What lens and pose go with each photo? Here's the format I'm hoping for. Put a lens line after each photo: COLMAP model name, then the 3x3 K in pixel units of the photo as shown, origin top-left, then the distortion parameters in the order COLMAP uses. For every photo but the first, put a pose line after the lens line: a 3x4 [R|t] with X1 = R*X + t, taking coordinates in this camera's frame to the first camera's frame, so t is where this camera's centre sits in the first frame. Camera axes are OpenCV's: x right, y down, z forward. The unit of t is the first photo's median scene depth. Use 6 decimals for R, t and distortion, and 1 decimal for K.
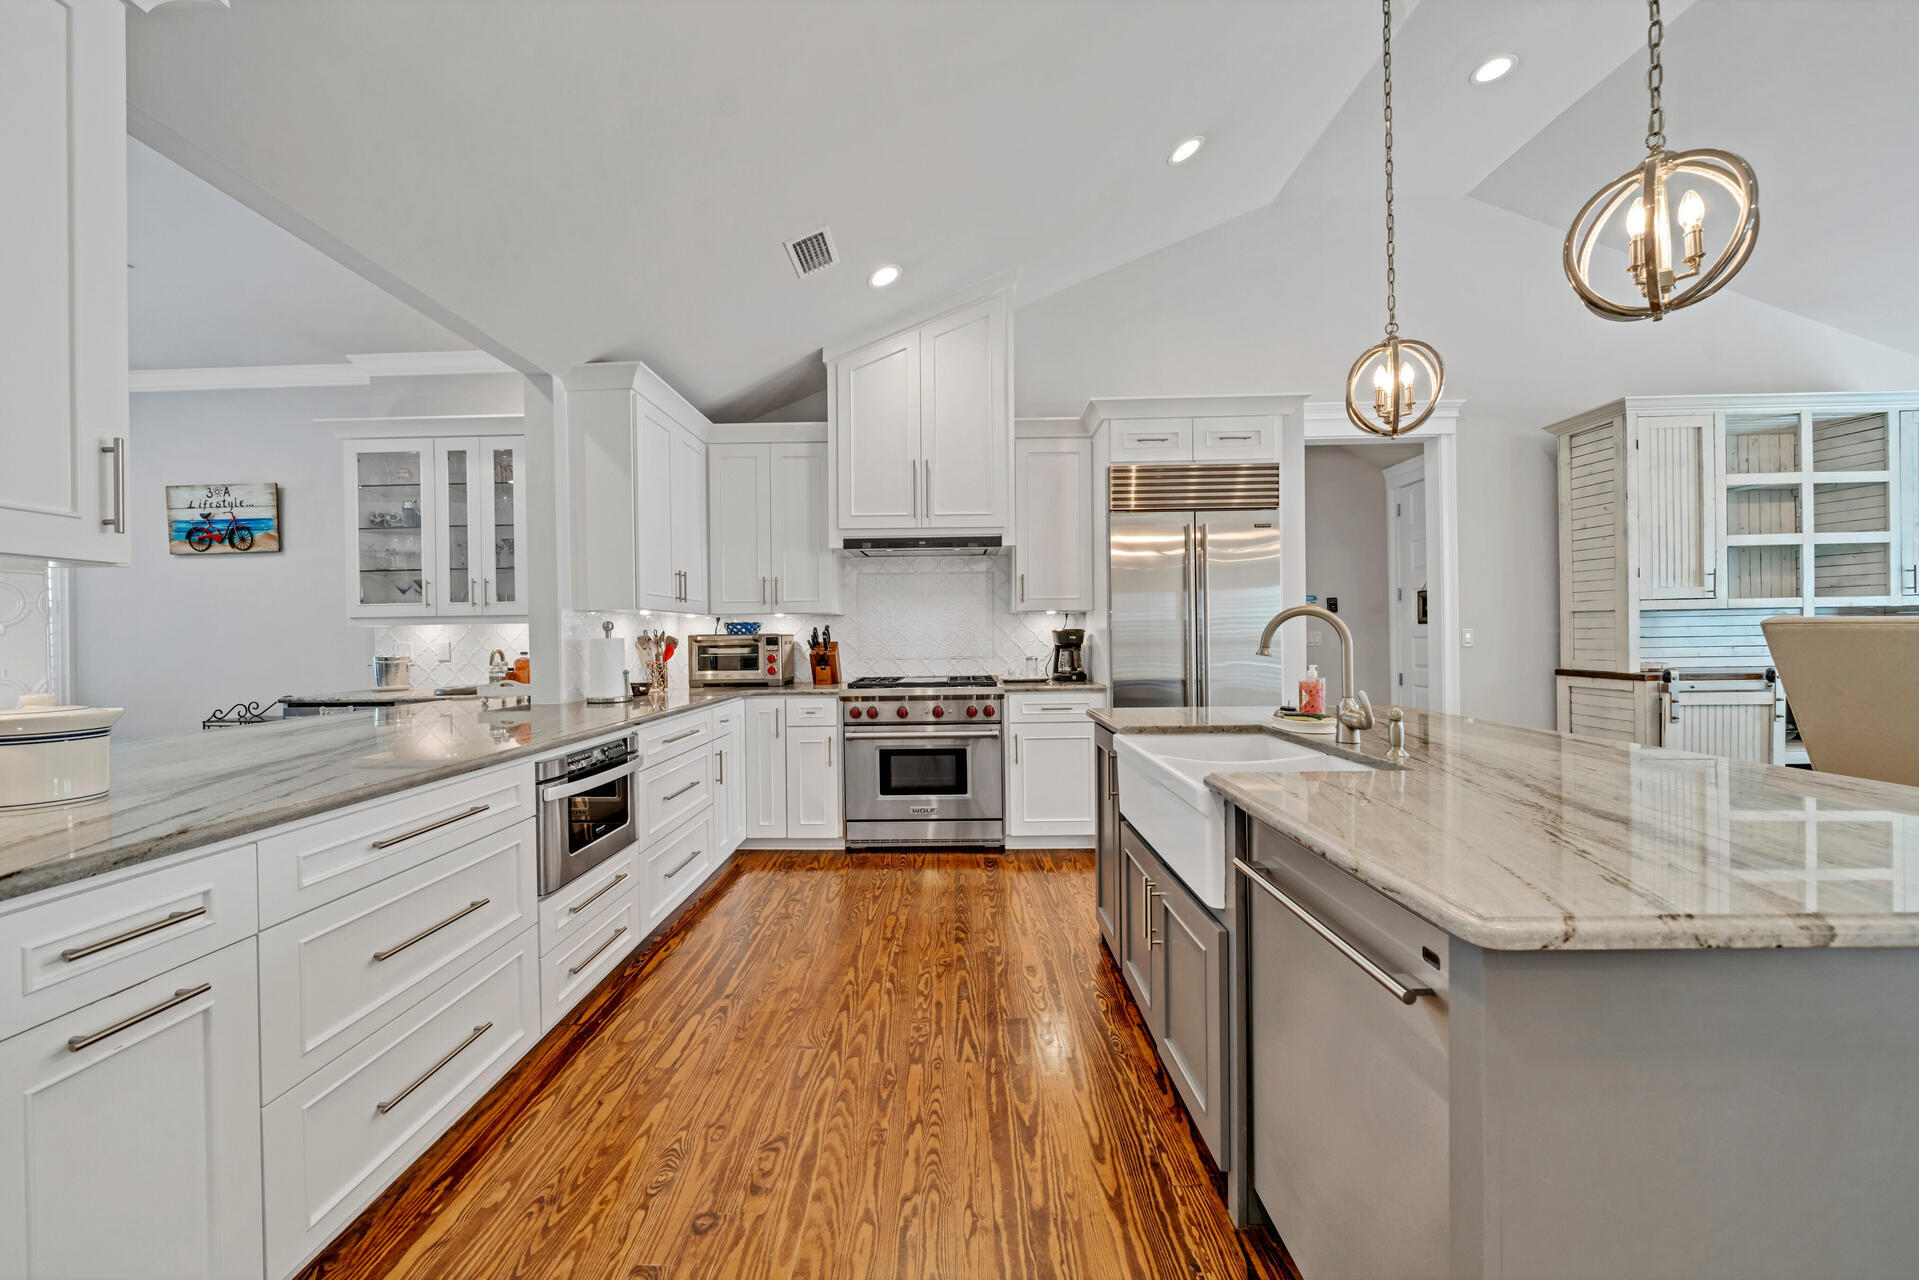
lens RADIAL K [[655.9, 0, 950.3], [0, 655.9, 626.5], [0, 0, 1]] dist [-0.000911, -0.000049]
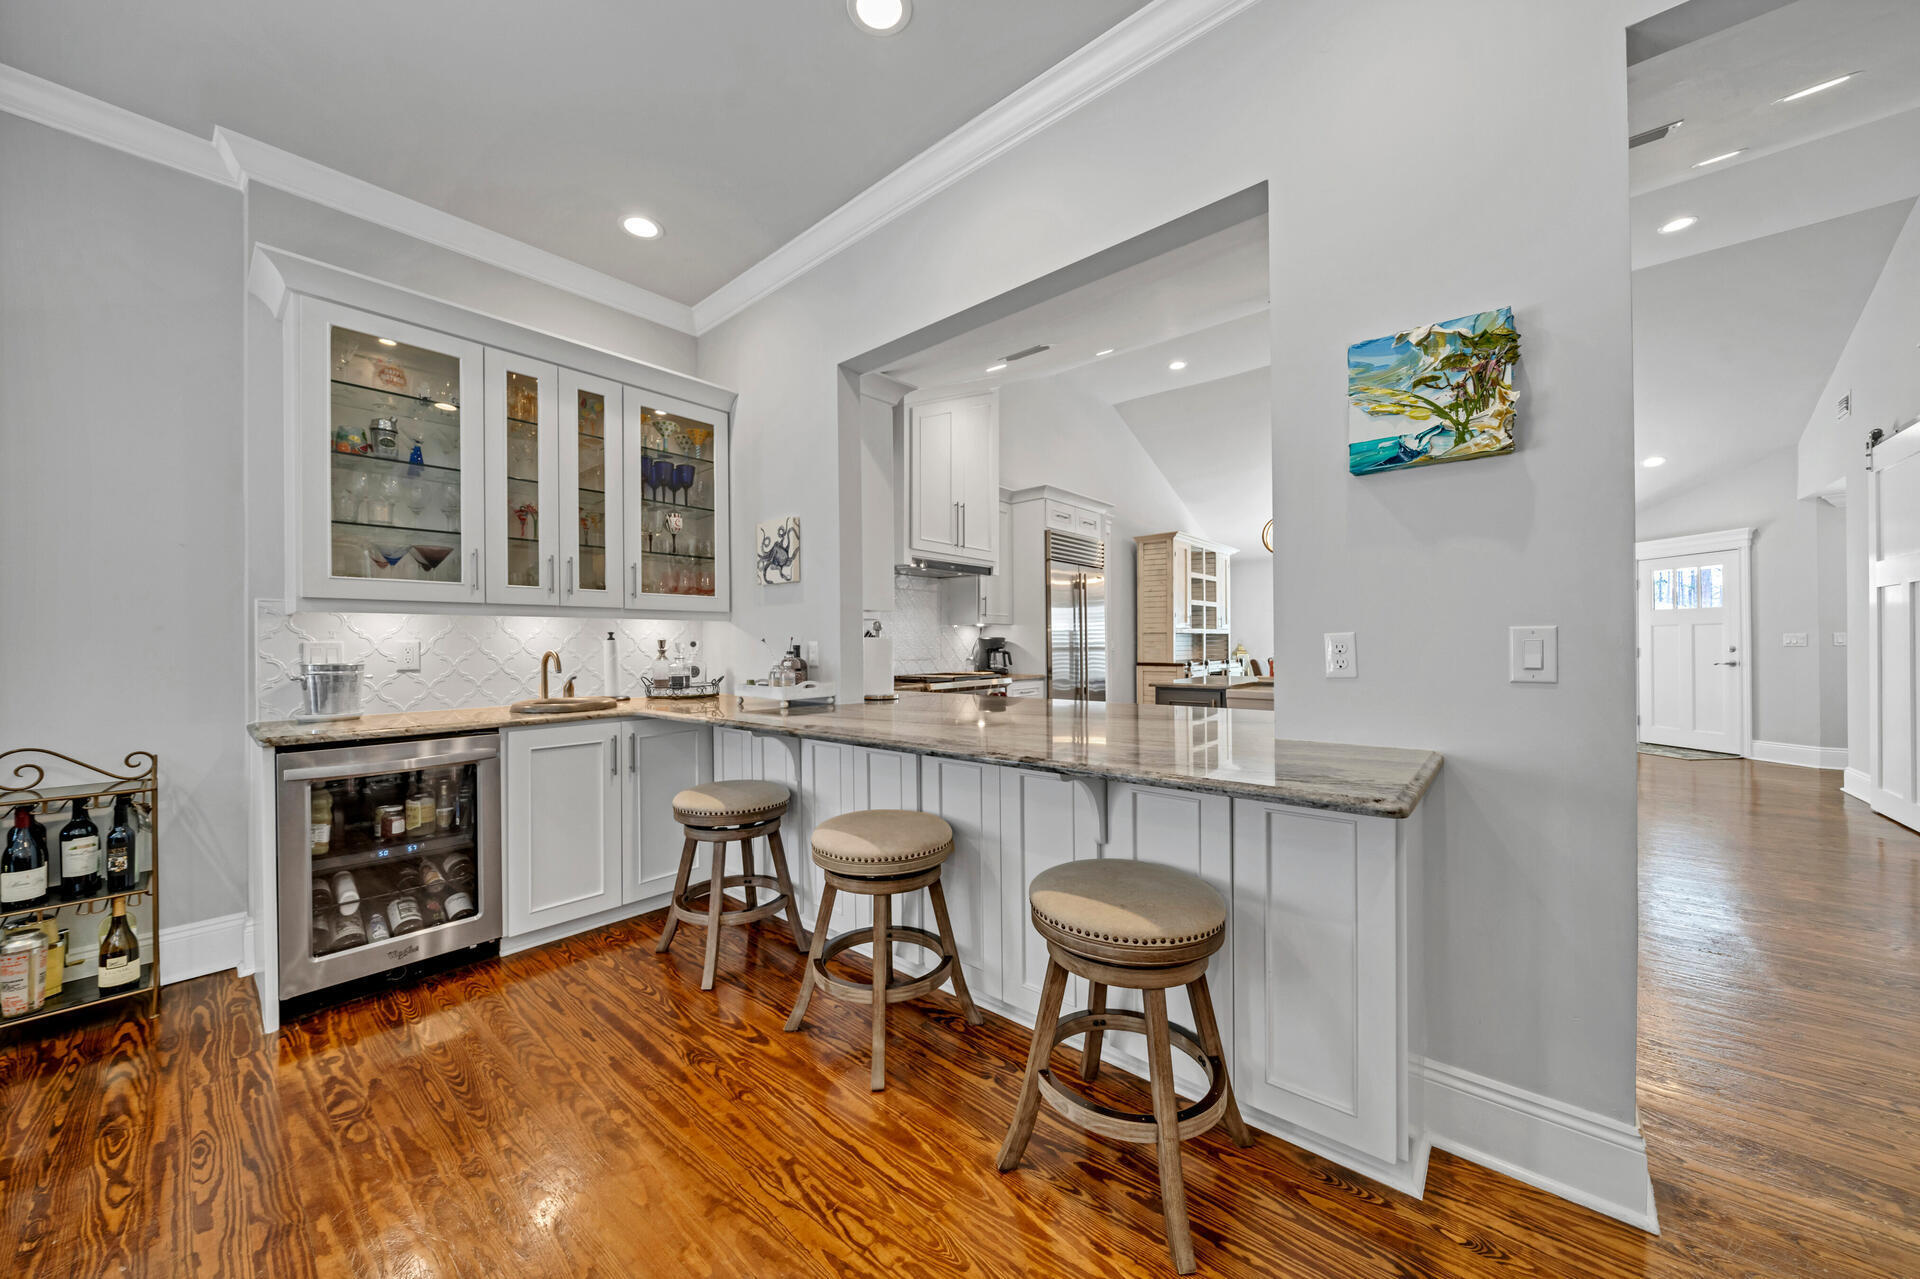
lens RADIAL K [[670.7, 0, 931.8], [0, 670.7, 651.6], [0, 0, 1]] dist [-0.002050, -0.000078]
pose [[0.652318, 0.000858, 0.757945, -0.910604], [-0.012937, 0.999866, 0.010001, 0.019655], [-0.757835, -0.016329, 0.652242, 0.158694]]
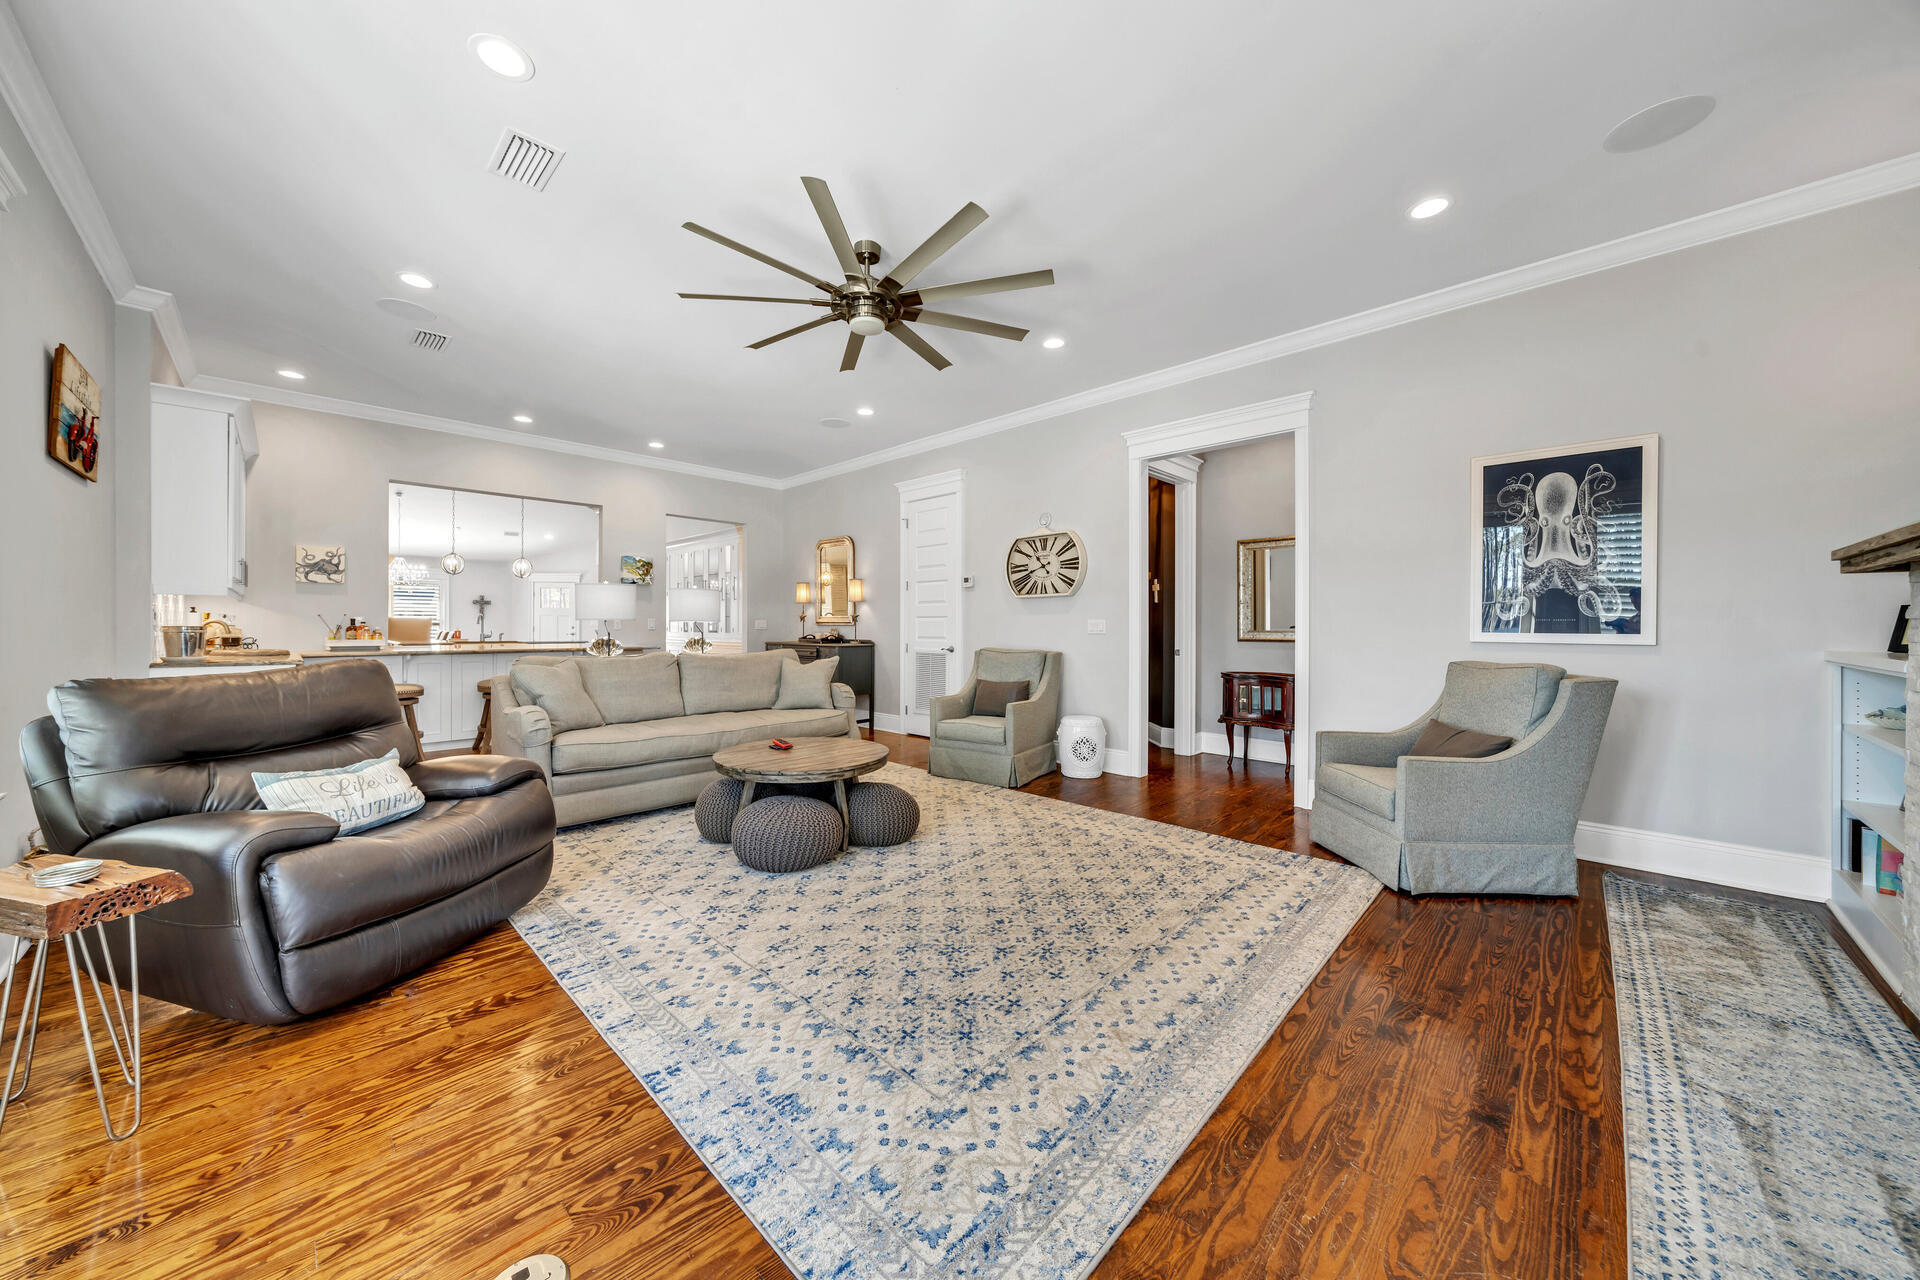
lens RADIAL K [[656.2, 0, 950.8], [0, 656.2, 626.5], [0, 0, 1]] dist [-0.000911, -0.000049]
pose [[-0.727586, 0.008469, 0.685965, -2.227386], [-0.007226, 0.999774, -0.020007, 0.054652], [-0.685979, -0.019514, -0.727360, 0.874665]]
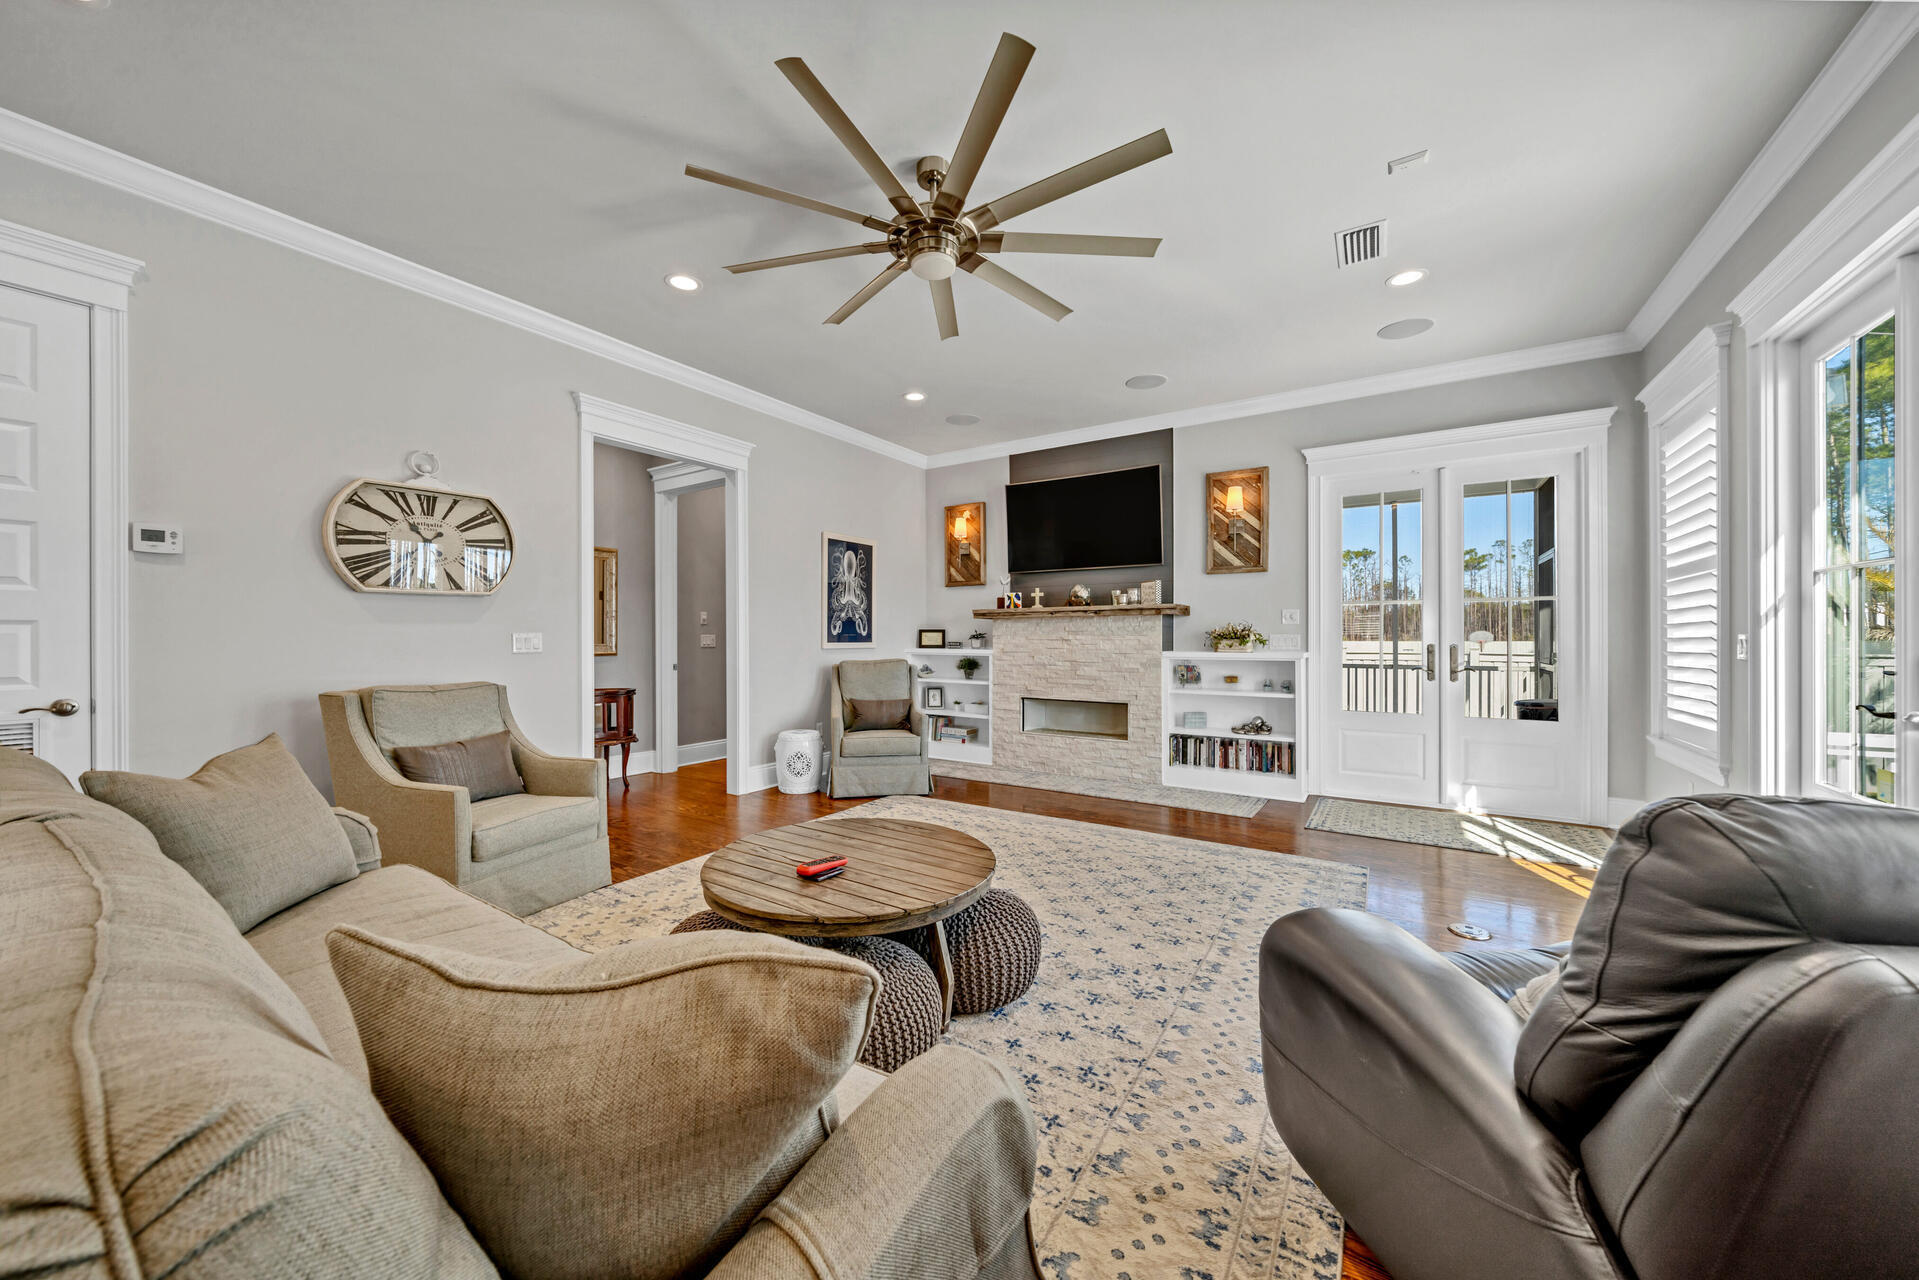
lens RADIAL K [[674.1, 0, 928.7], [0, 674.1, 647.7], [0, 0, 1]] dist [-0.005935, -0.000060]
pose [[-0.552942, 0.027912, -0.832752, -1.125781], [0.025982, 0.999530, 0.016251, 0.033337], [0.832815, -0.012651, -0.553407, 0.725164]]
